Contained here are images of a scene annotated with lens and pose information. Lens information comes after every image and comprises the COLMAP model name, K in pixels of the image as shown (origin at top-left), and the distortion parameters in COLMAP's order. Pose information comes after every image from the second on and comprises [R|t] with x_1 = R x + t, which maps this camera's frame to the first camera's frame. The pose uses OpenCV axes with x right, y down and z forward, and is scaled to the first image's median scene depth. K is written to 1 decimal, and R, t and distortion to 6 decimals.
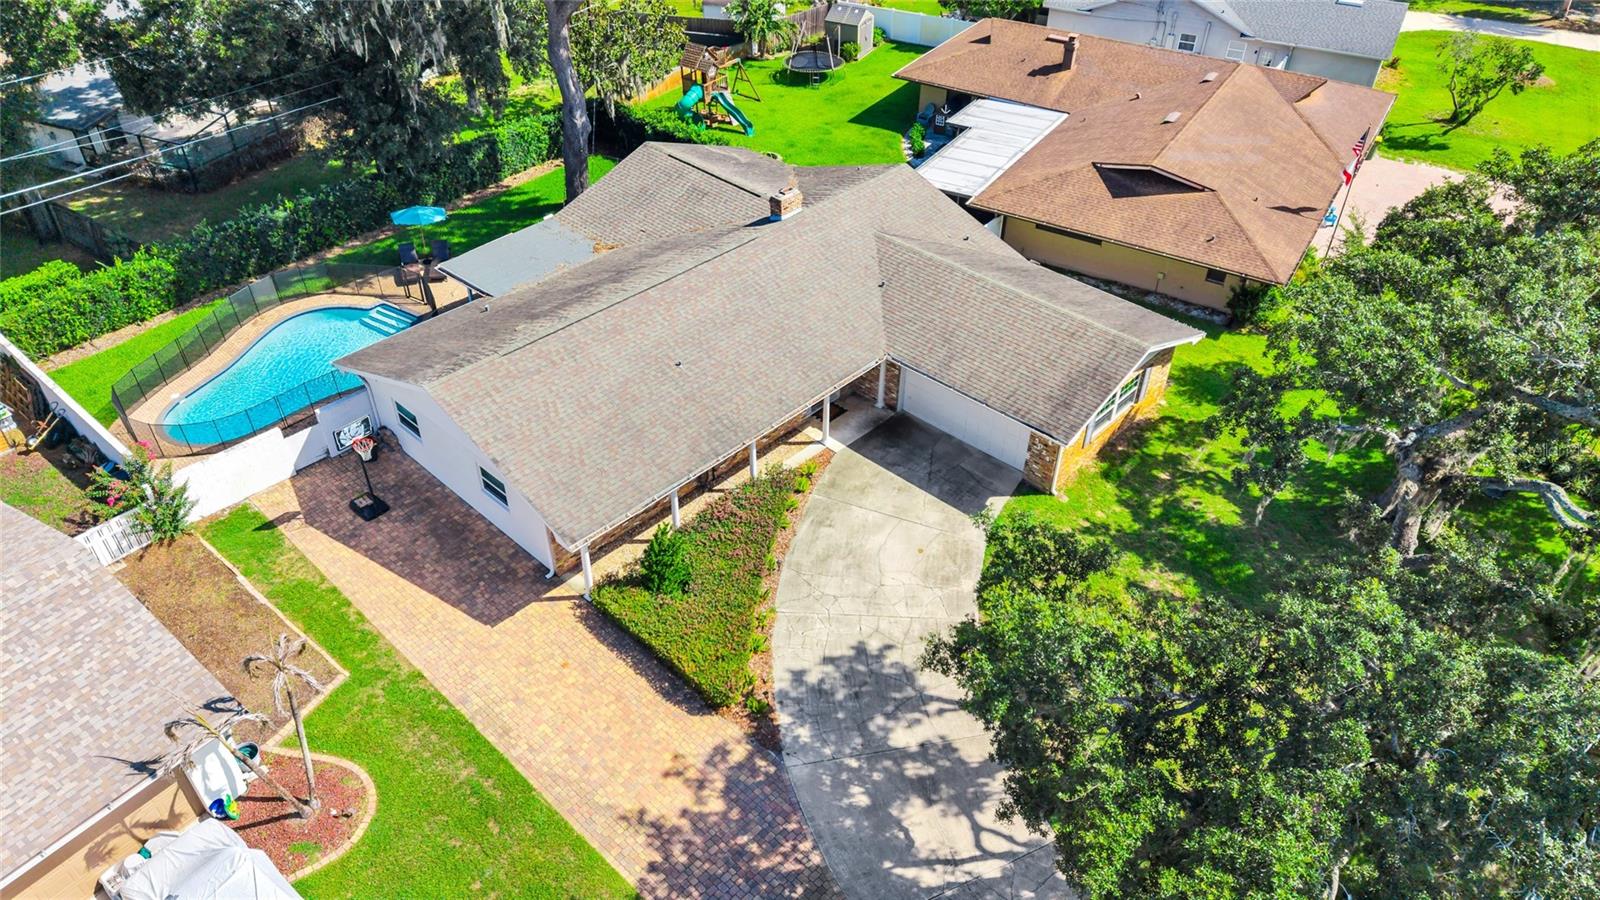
lens RADIAL K [[1061.5, 0, 800.0], [0, 1061.5, 450.0], [0, 0, 1]] dist [0.052587, -0.059954]
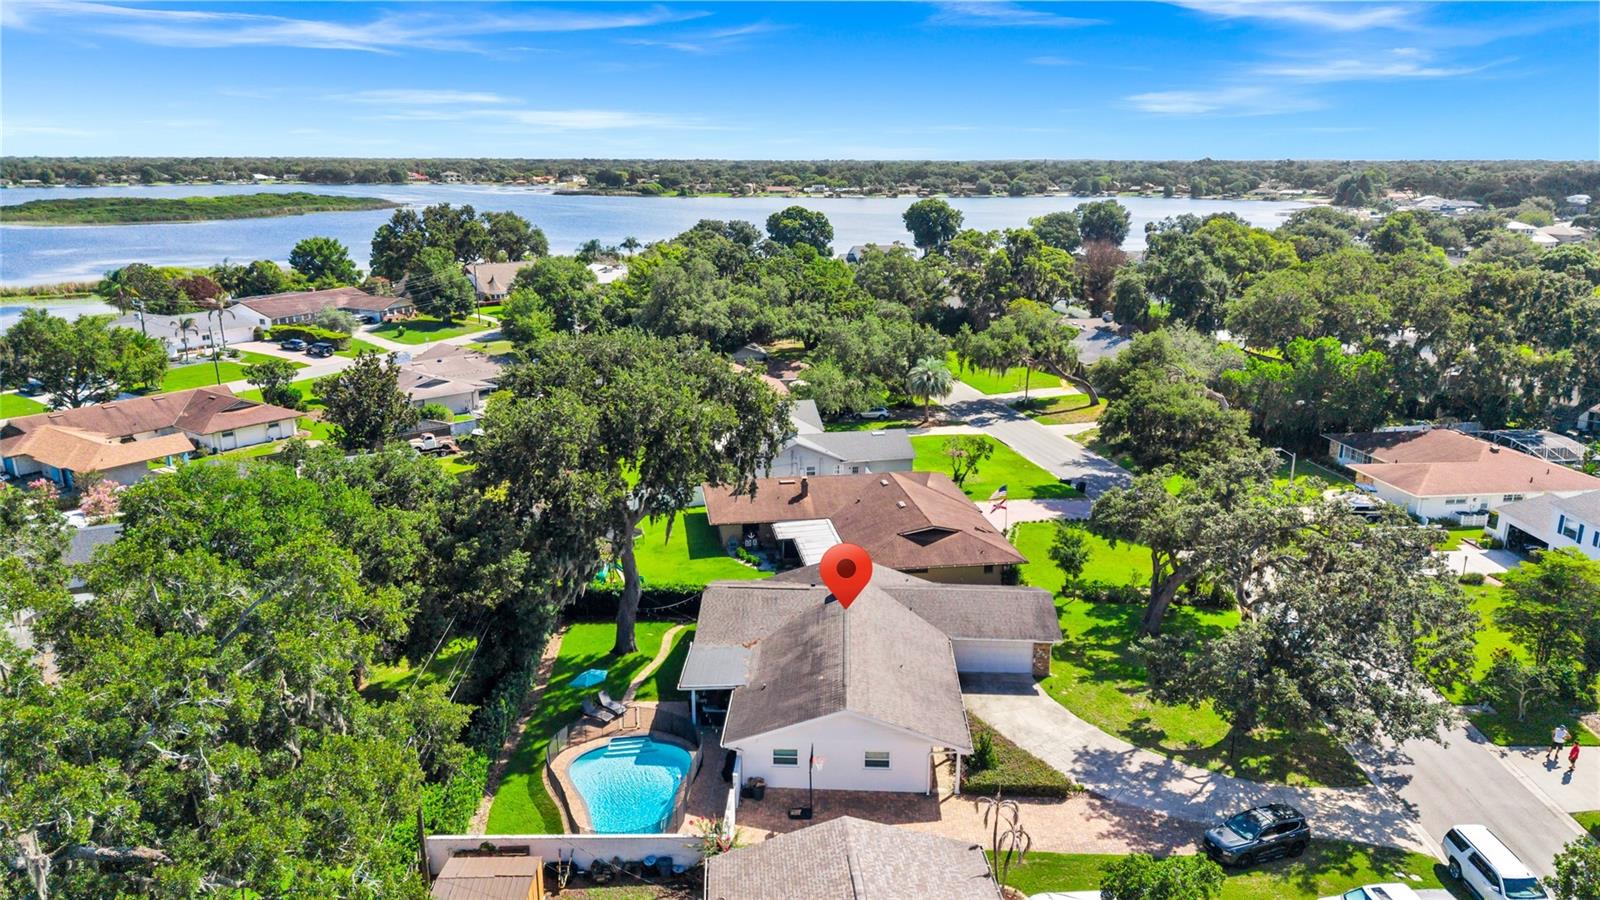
lens RADIAL K [[1061.5, 0, 800.0], [0, 1061.5, 450.0], [0, 0, 1]] dist [0.052587, -0.059954]
pose [[0.757984, -0.181955, 0.626381, -1.162533], [0.413175, 0.877013, -0.245223, -0.027838], [-0.504724, 0.444680, 0.739941, -0.373633]]
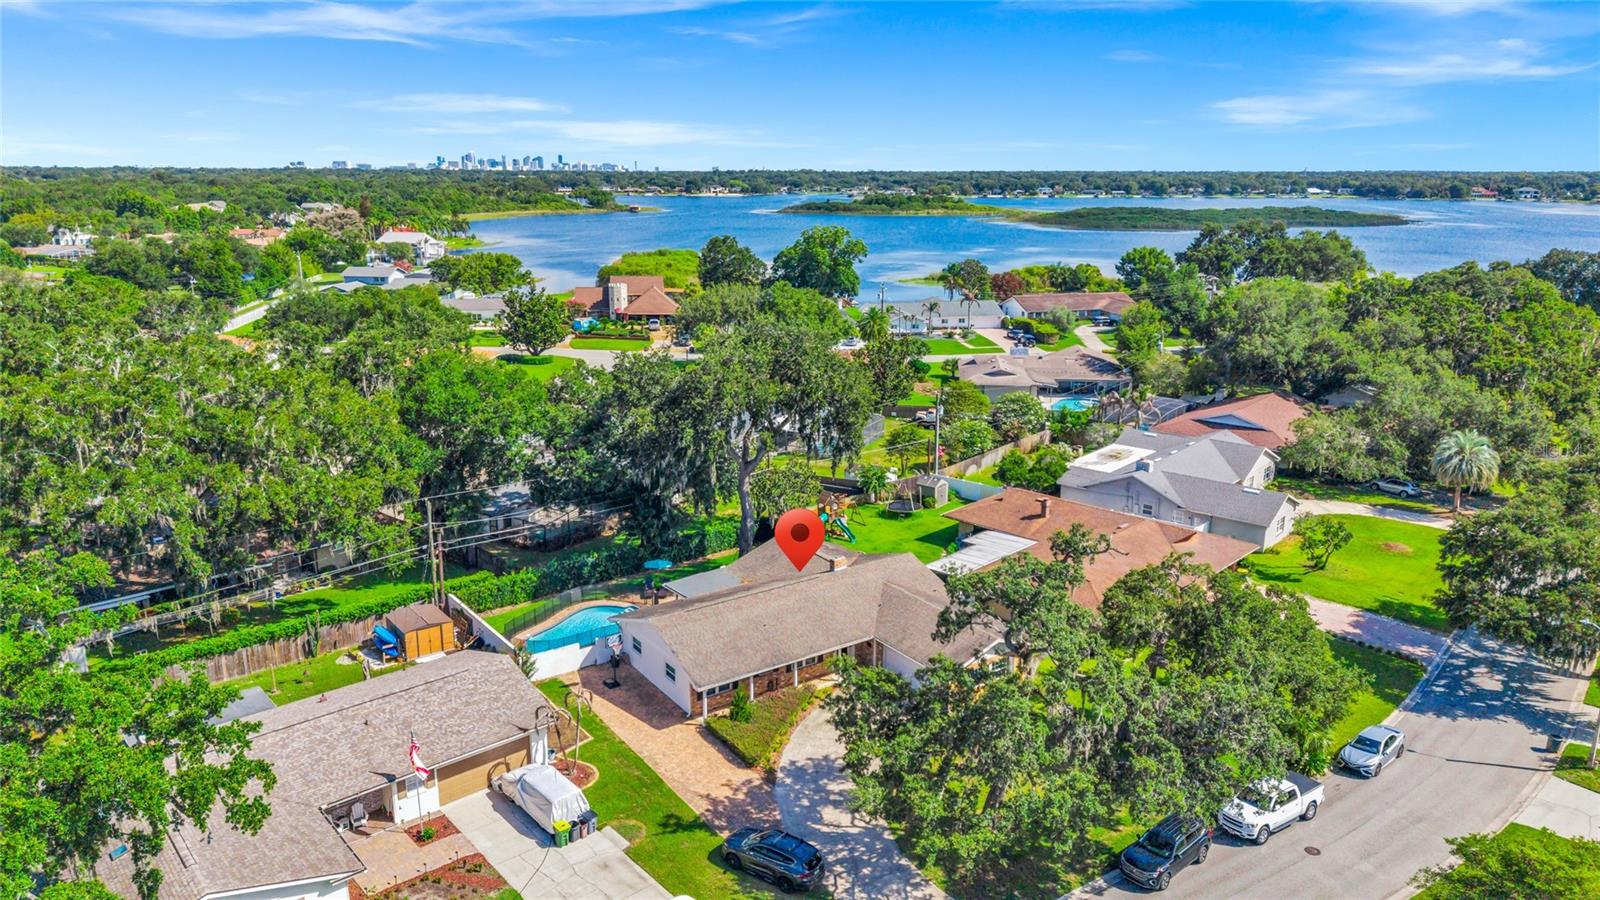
lens RADIAL K [[1061.5, 0, 800.0], [0, 1061.5, 450.0], [0, 0, 1]] dist [0.052587, -0.059954]
pose [[0.977413, 0.044751, -0.206547, 0.319592], [-0.125021, 0.910410, -0.394365, 0.365498], [0.170394, 0.411280, 0.895441, -0.864825]]
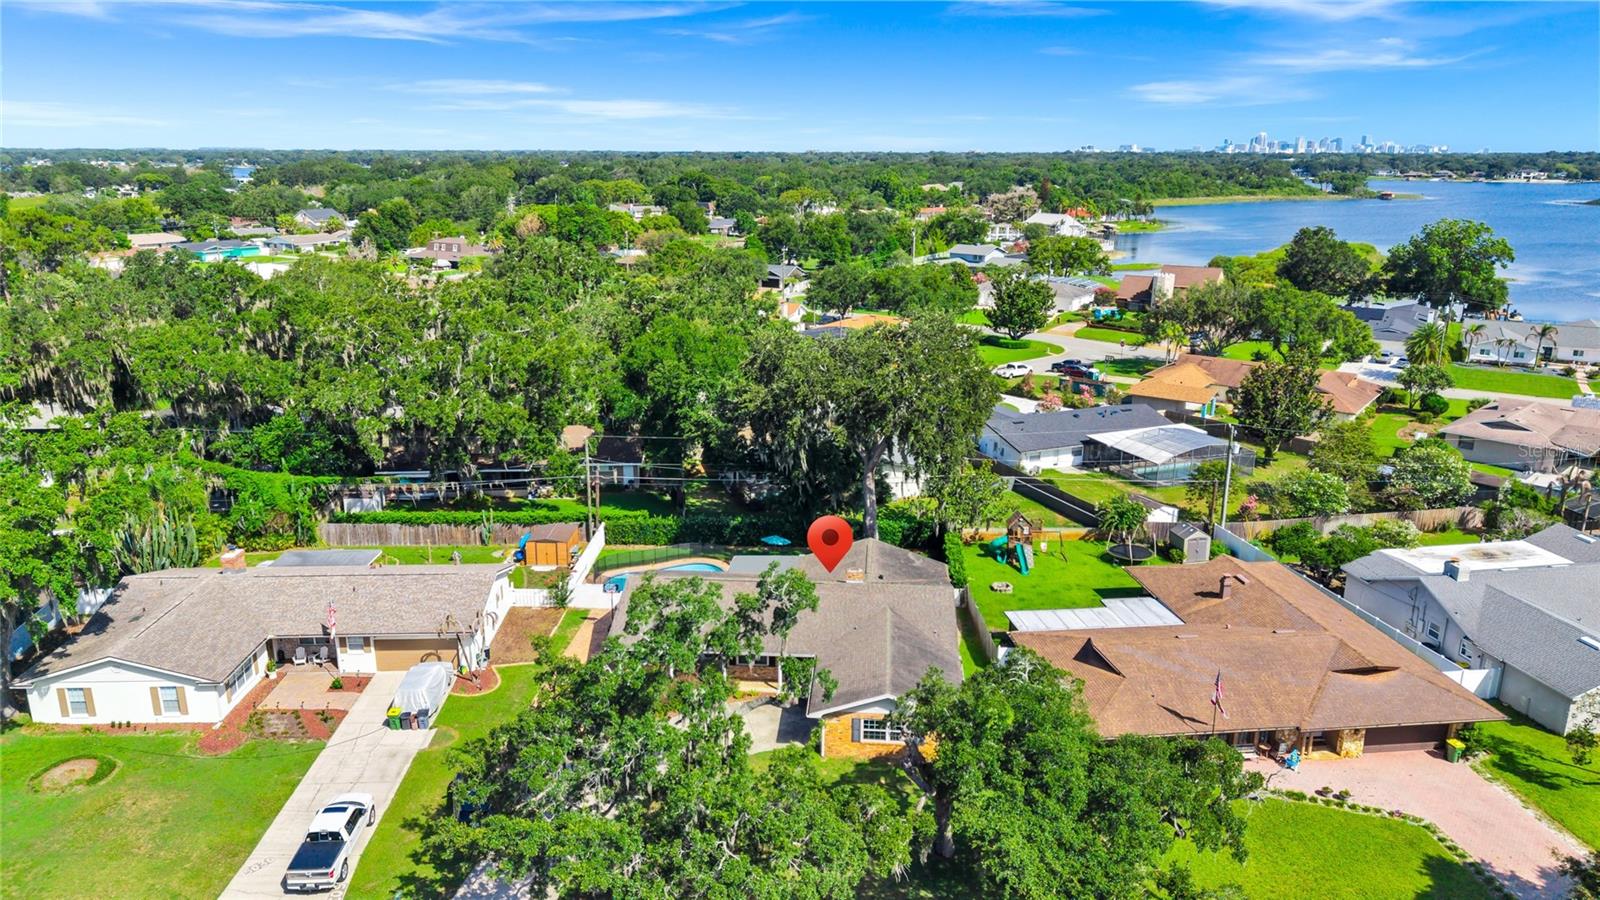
lens RADIAL K [[1061.5, 0, 800.0], [0, 1061.5, 450.0], [0, 0, 1]] dist [0.052587, -0.059954]
pose [[0.623145, 0.200073, -0.756083, 1.292112], [-0.484167, 0.857899, -0.172023, -0.062450], [0.614226, 0.473265, 0.631464, -0.305676]]
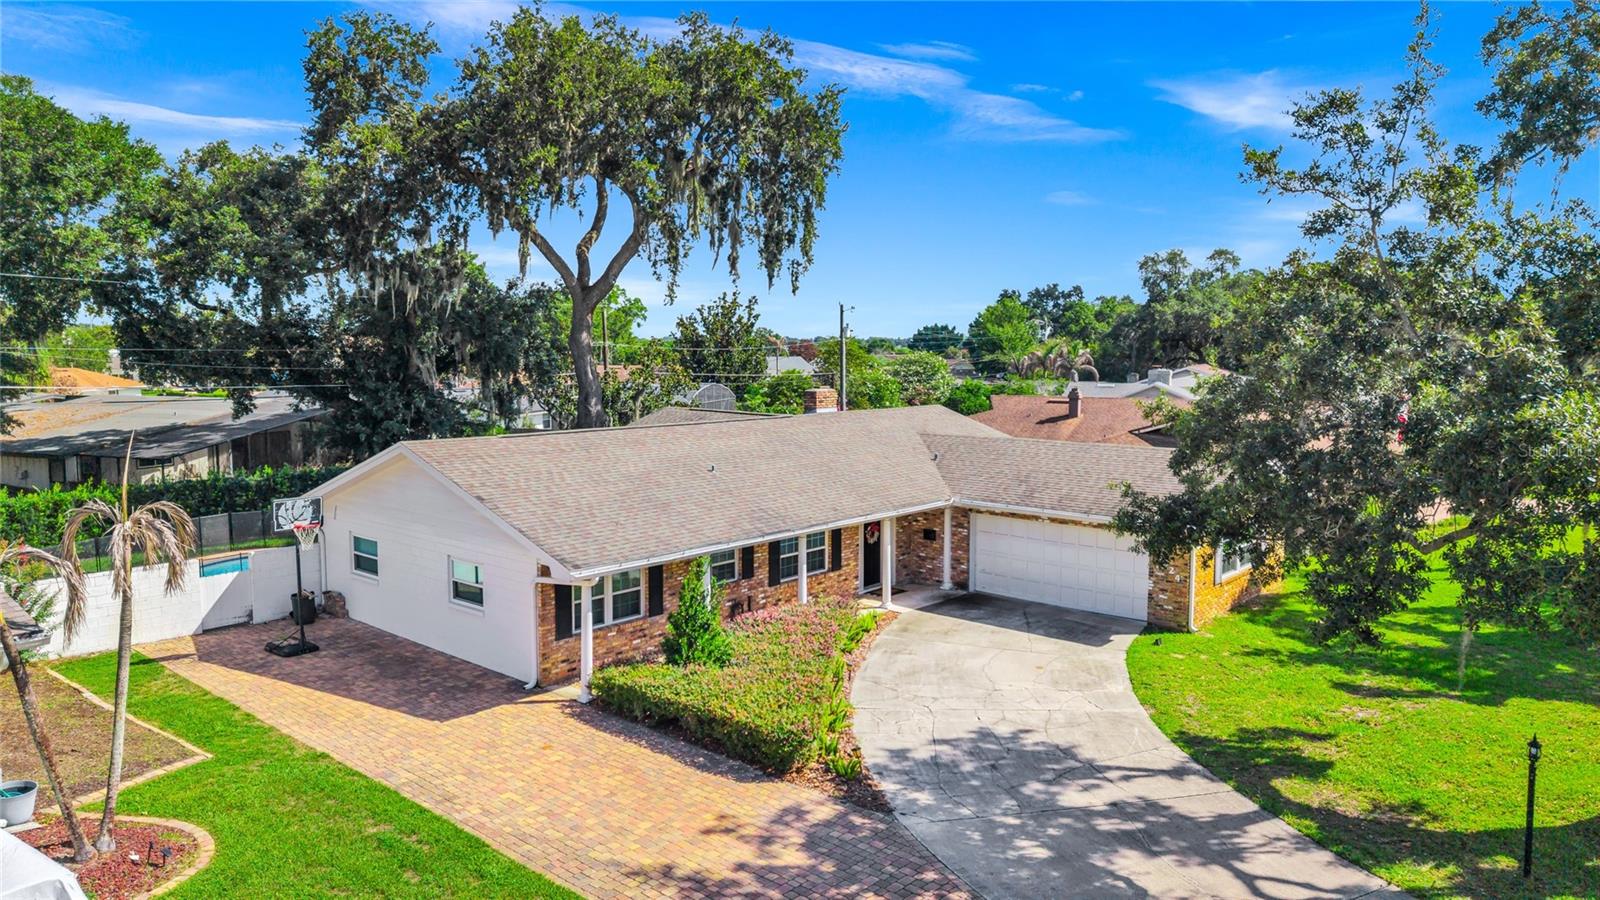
lens RADIAL K [[1061.5, 0, 800.0], [0, 1061.5, 450.0], [0, 0, 1]] dist [0.052587, -0.059954]
pose [[0.999444, -0.011604, 0.031250, -0.062587], [0.026828, 0.836424, -0.547425, 0.318338], [-0.019786, 0.547959, 0.836271, 0.261066]]
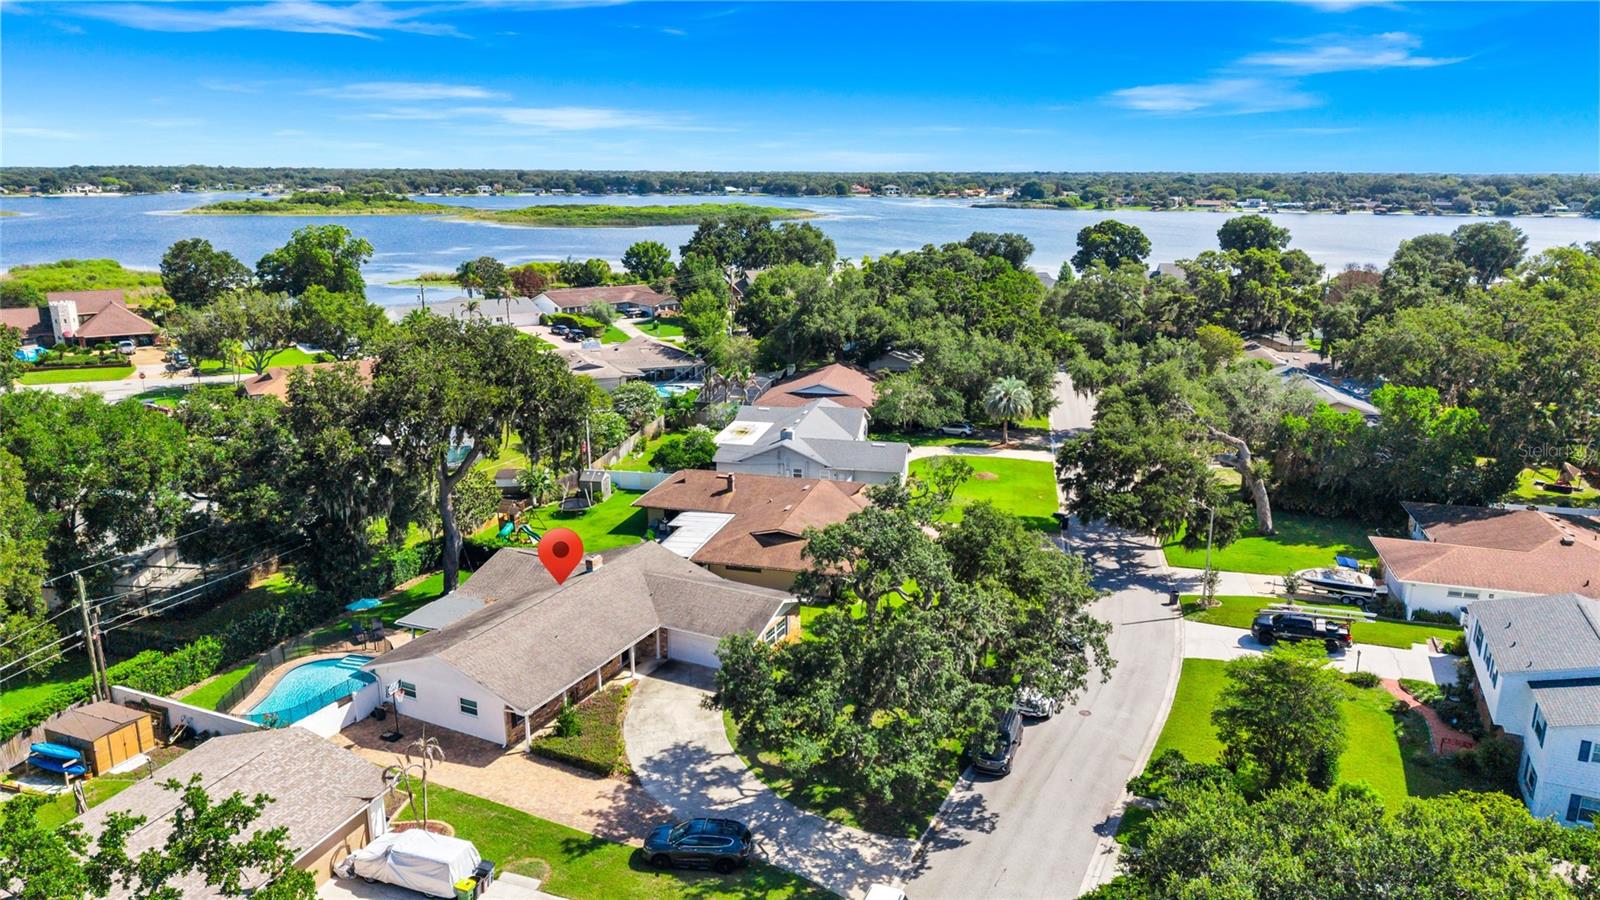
lens RADIAL K [[1061.5, 0, 800.0], [0, 1061.5, 450.0], [0, 0, 1]] dist [0.052587, -0.059954]
pose [[0.956216, -0.081706, 0.281026, -0.186273], [0.188347, 0.906764, -0.377232, 0.386294], [-0.224003, 0.413645, 0.882451, -0.877276]]
